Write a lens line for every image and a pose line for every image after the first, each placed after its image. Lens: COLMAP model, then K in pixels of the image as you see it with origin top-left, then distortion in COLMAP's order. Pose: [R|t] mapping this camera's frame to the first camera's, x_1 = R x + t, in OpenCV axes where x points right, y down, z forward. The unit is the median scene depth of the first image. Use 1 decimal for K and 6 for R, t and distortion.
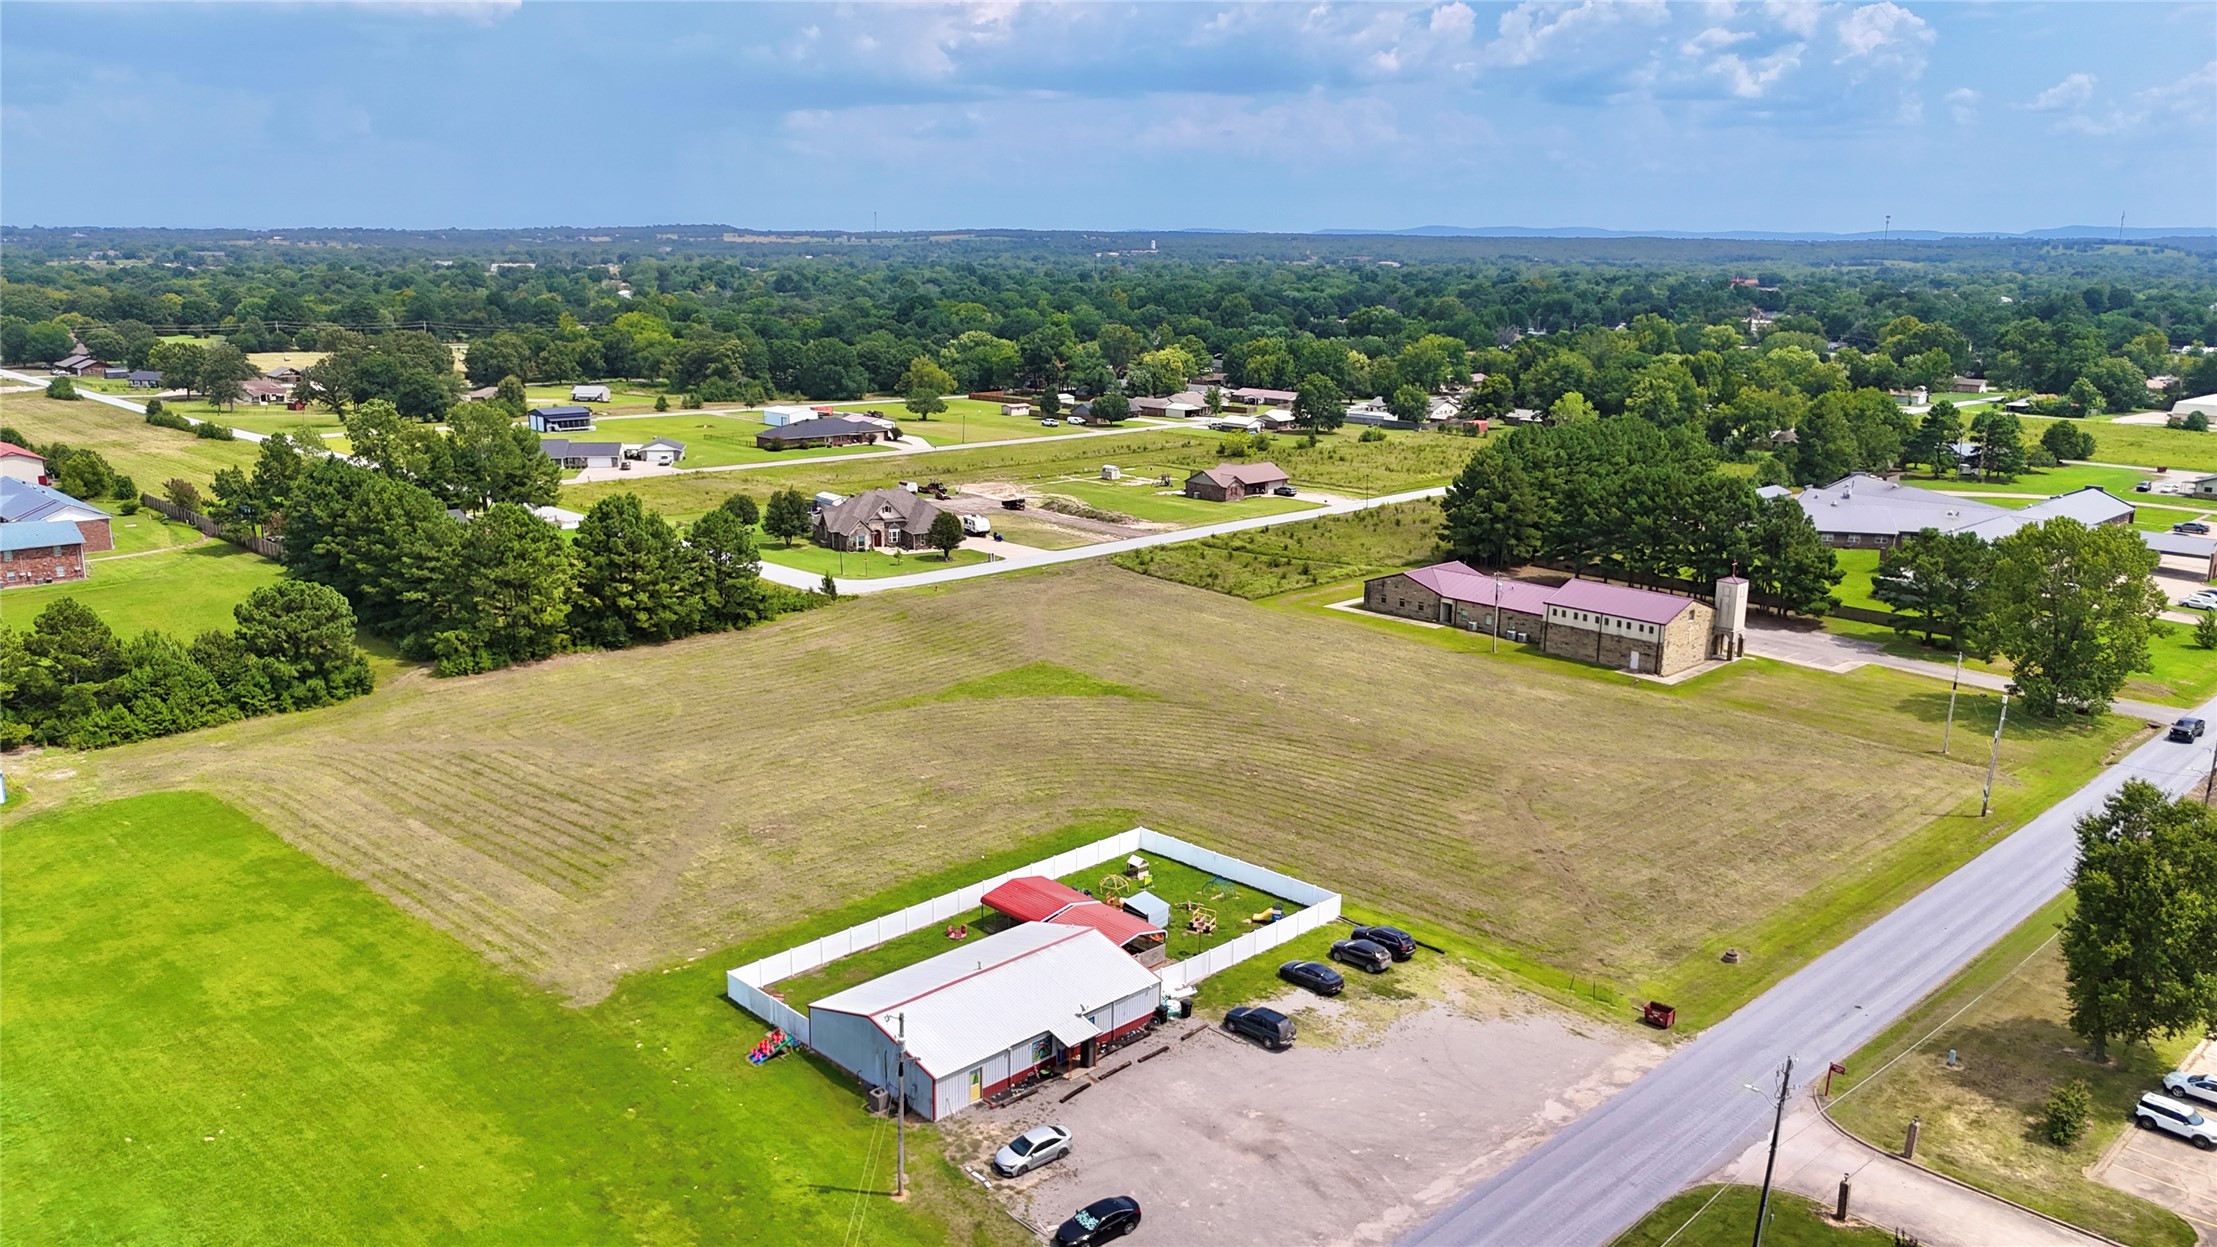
lens RADIAL K [[1628.9, 0, 1108.5], [0, 1628.9, 623.5], [0, 0, 1]] dist [0.080510, -0.095082]
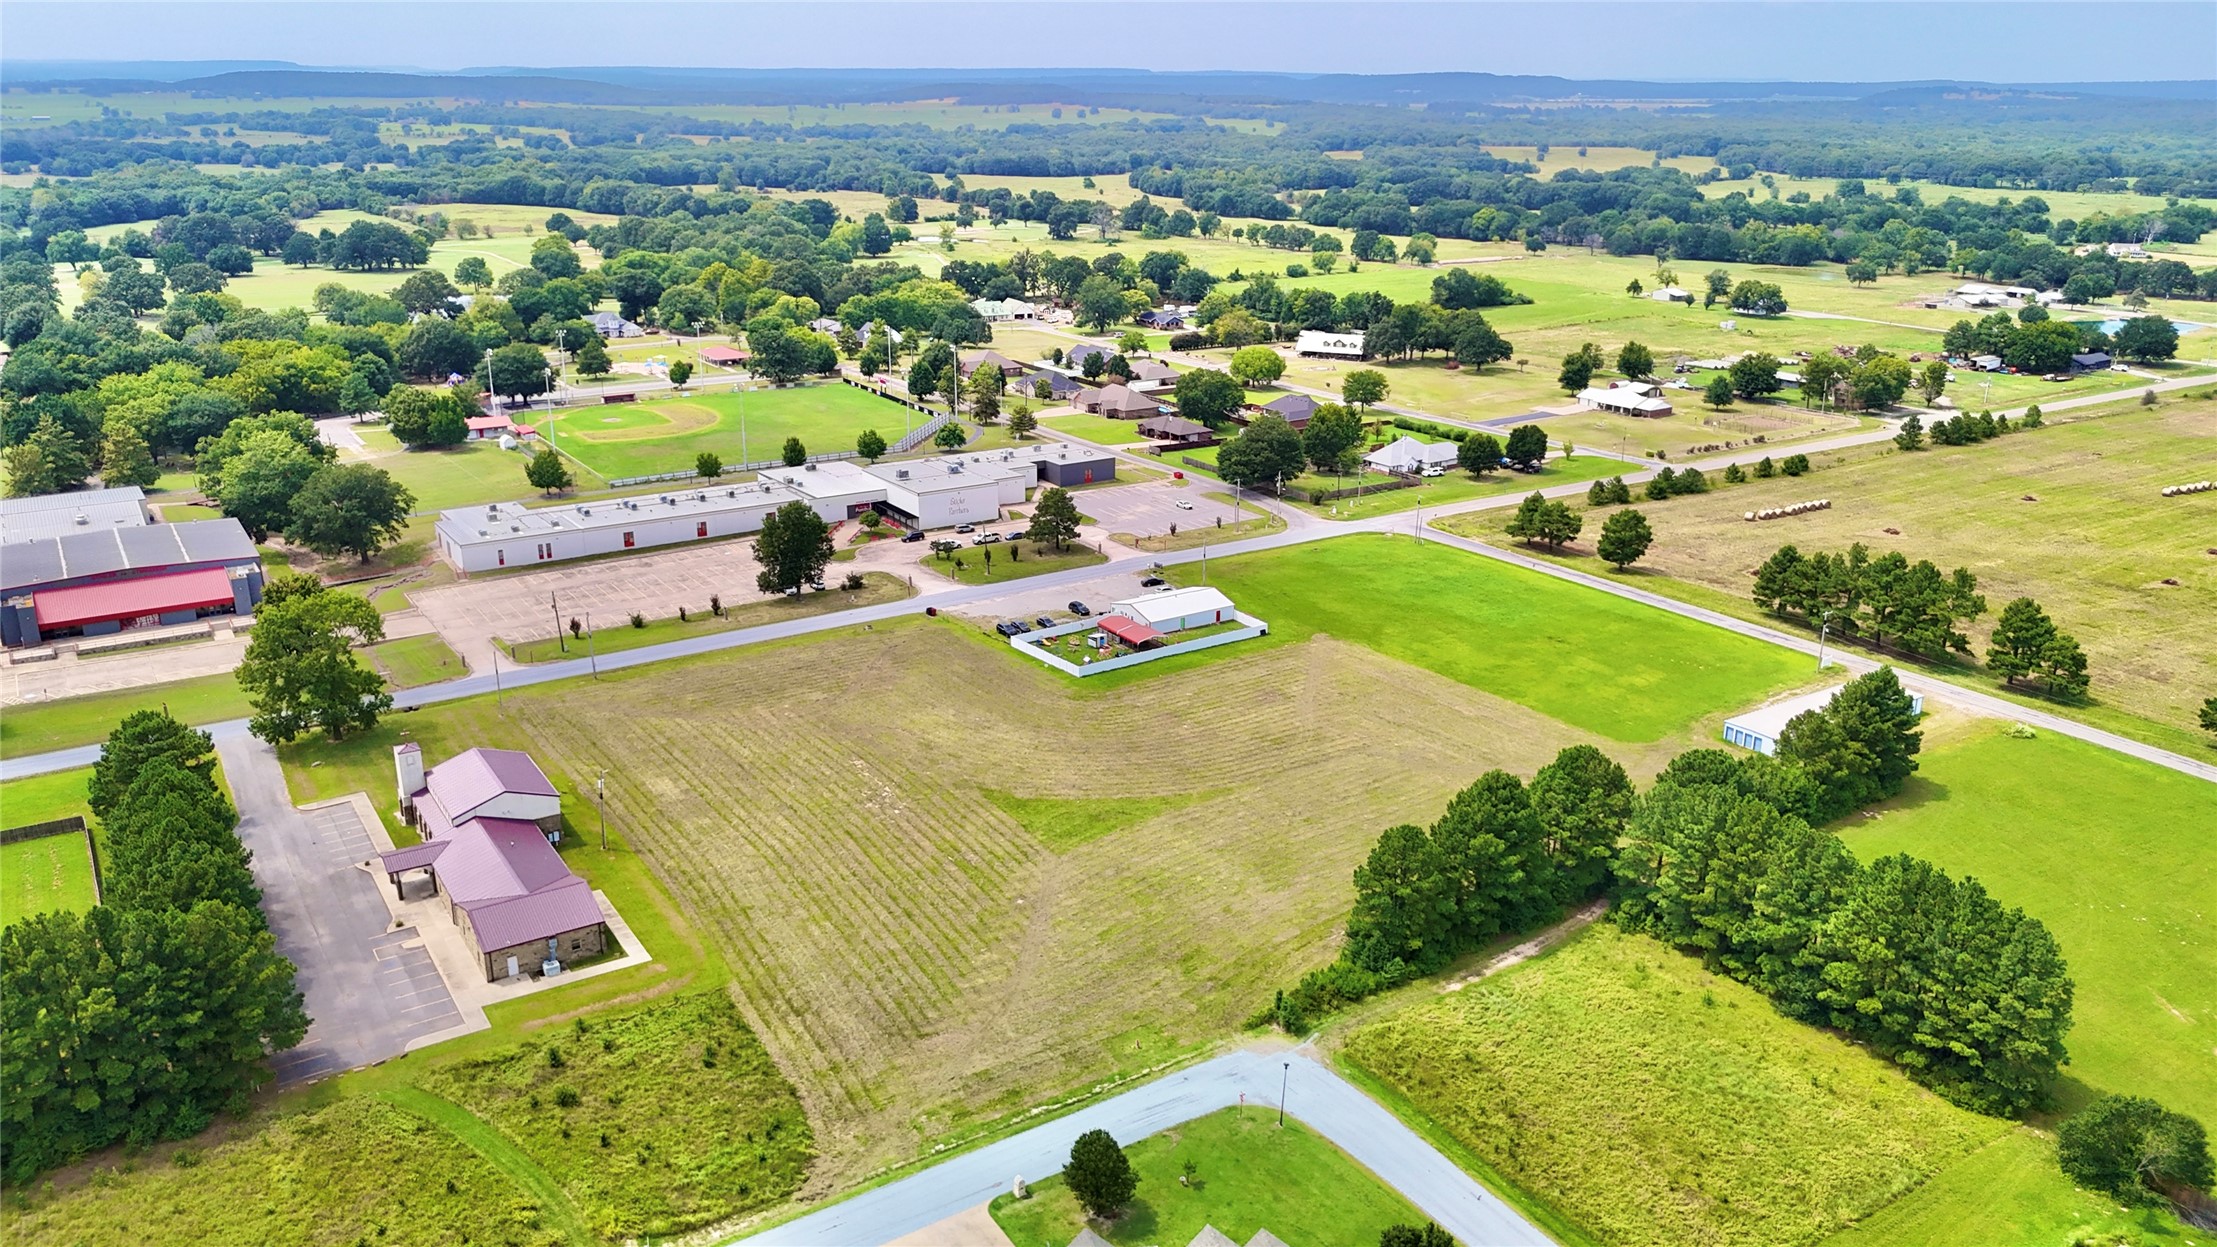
lens RADIAL K [[1628.9, 0, 1108.5], [0, 1628.9, 623.5], [0, 0, 1]] dist [0.080510, -0.095082]
pose [[-0.981828, -0.078353, 0.172846, -0.316386], [0.024166, 0.851757, 0.523379, -0.854515], [-0.188231, 0.518045, -0.834385, 2.367303]]
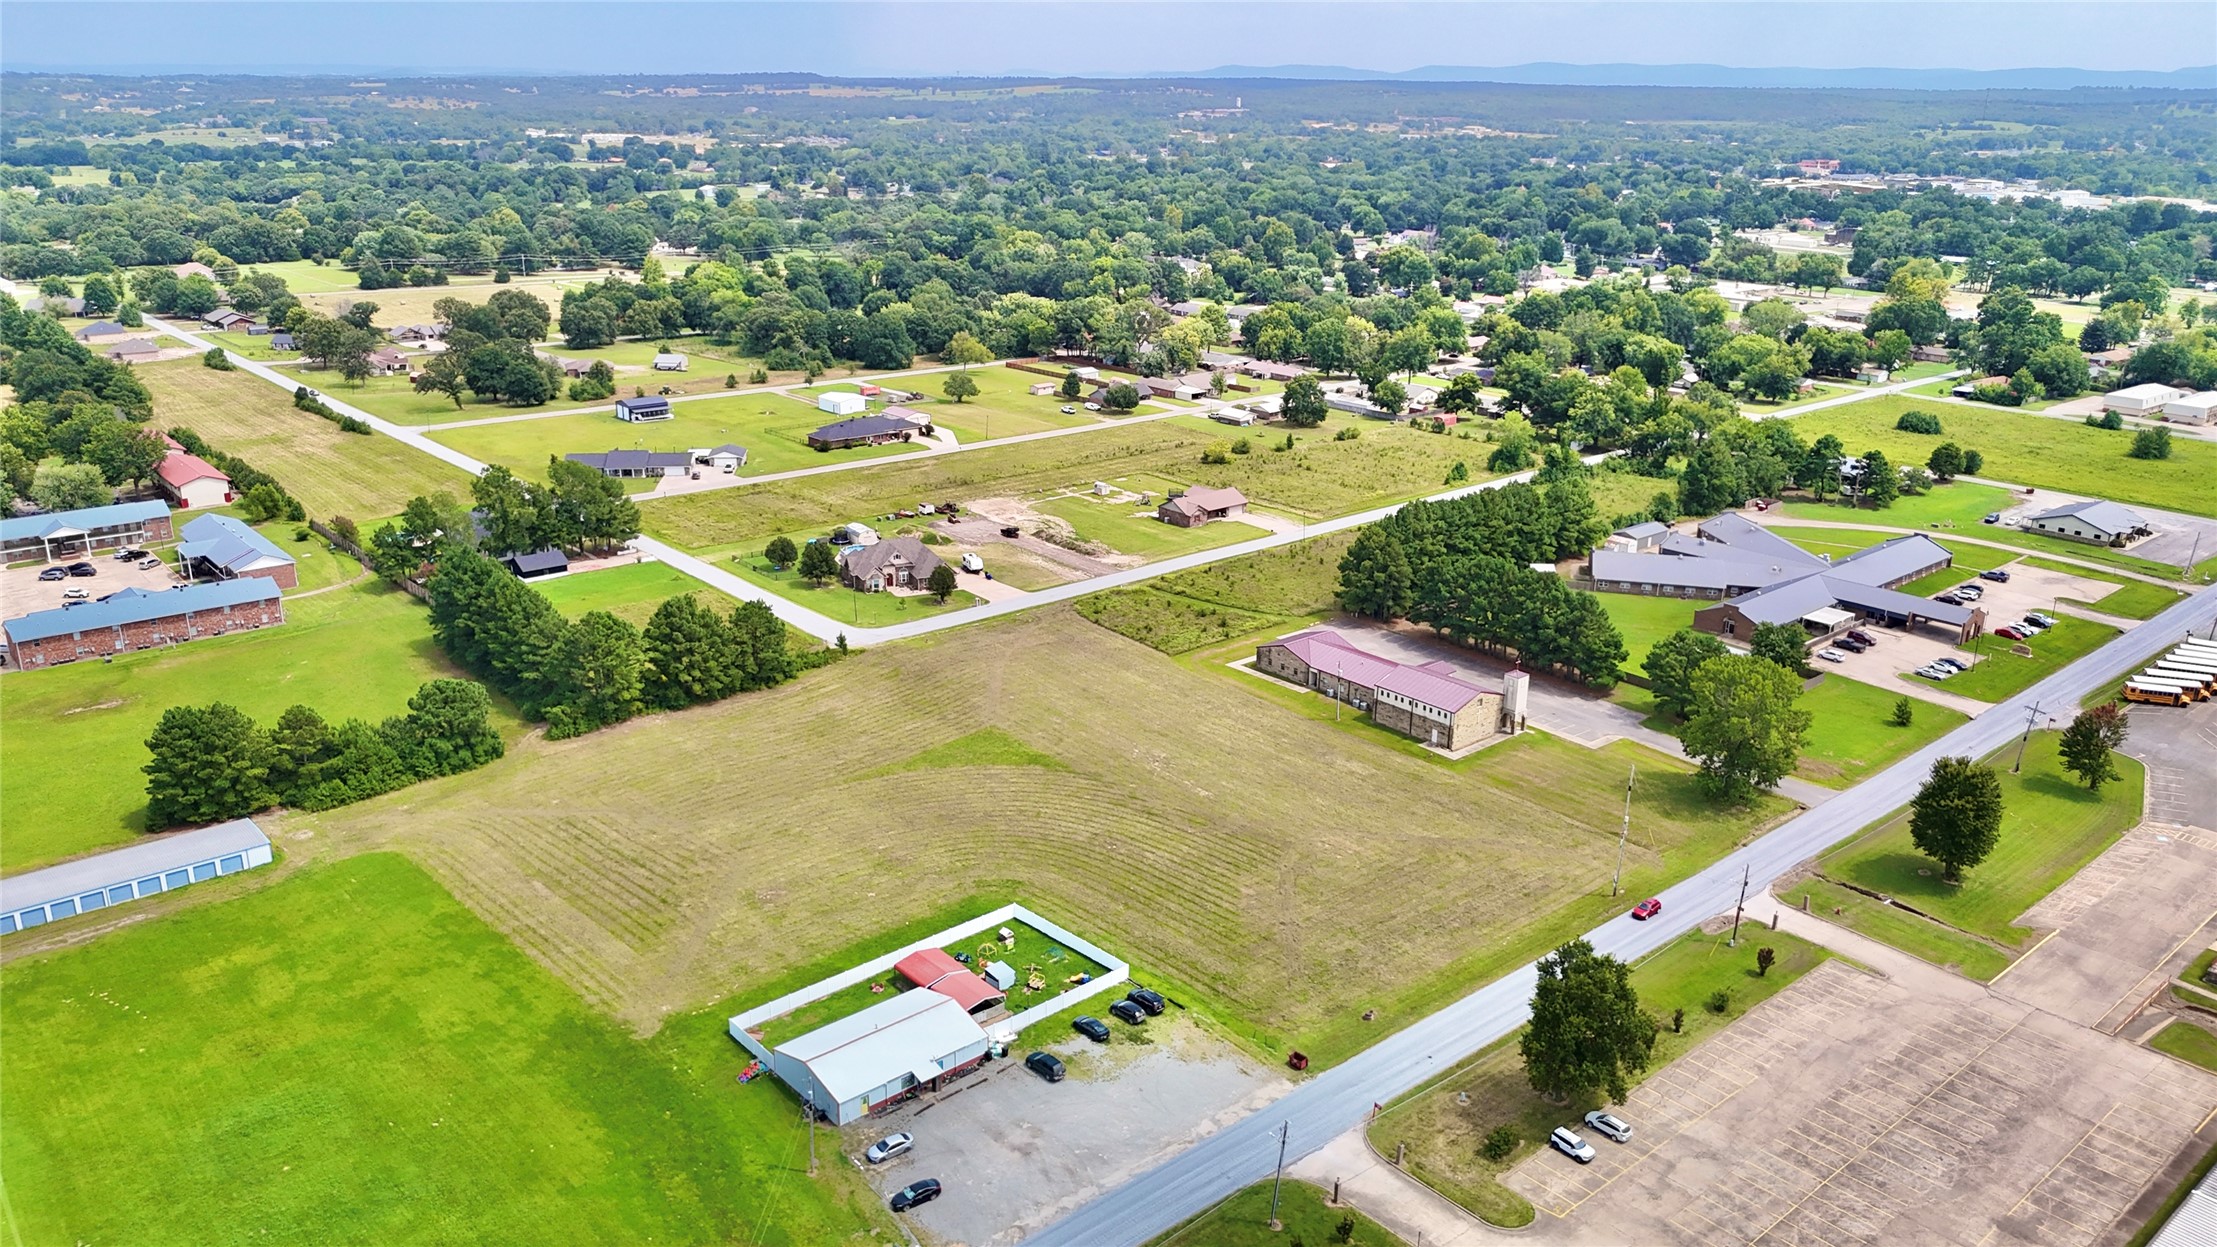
lens RADIAL K [[1647.0, 0, 1109.5], [0, 1647.0, 576.7], [0, 0, 1]] dist [0.090468, -0.139843]
pose [[0.998497, 0.016325, -0.052325, 0.166635], [-0.012924, 0.997822, 0.064681, -0.250584], [0.053267, -0.063907, 0.996533, -0.446335]]
